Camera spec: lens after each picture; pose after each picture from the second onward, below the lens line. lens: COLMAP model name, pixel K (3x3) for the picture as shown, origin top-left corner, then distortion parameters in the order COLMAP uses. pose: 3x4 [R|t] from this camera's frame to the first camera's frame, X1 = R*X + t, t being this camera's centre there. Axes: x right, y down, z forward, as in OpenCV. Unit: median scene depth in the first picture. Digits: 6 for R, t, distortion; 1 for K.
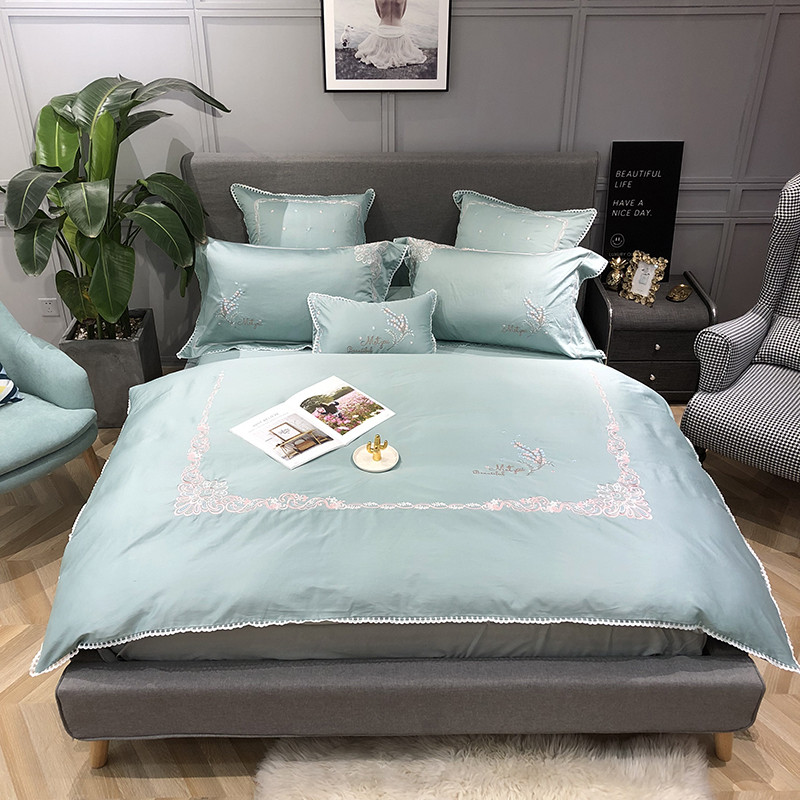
lens RADIAL K [[869.1, 0, 396.3], [0, 869.1, 398.7], [0, 0, 1]] dist [0.086007, -0.240382]
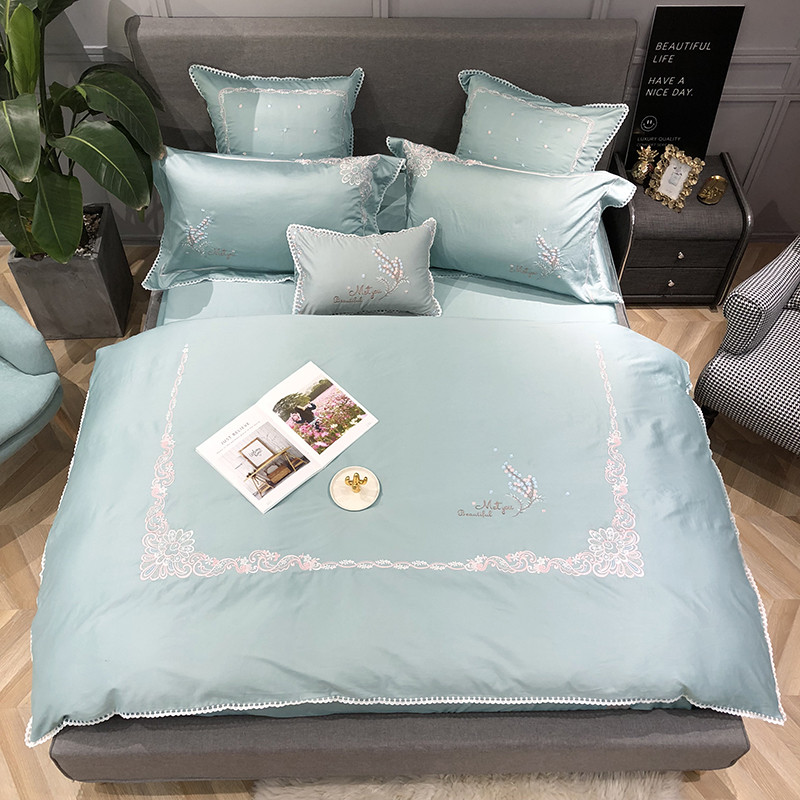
lens RADIAL K [[871.6, 0, 400.0], [0, 871.6, 400.0], [0, 0, 1]] dist [0.015075, -0.015284]
pose [[0.999898, 0.003659, 0.013819, -0.000729], [-0.008327, 0.934838, 0.354977, -0.256497], [-0.011619, -0.355056, 0.934773, 0.124179]]
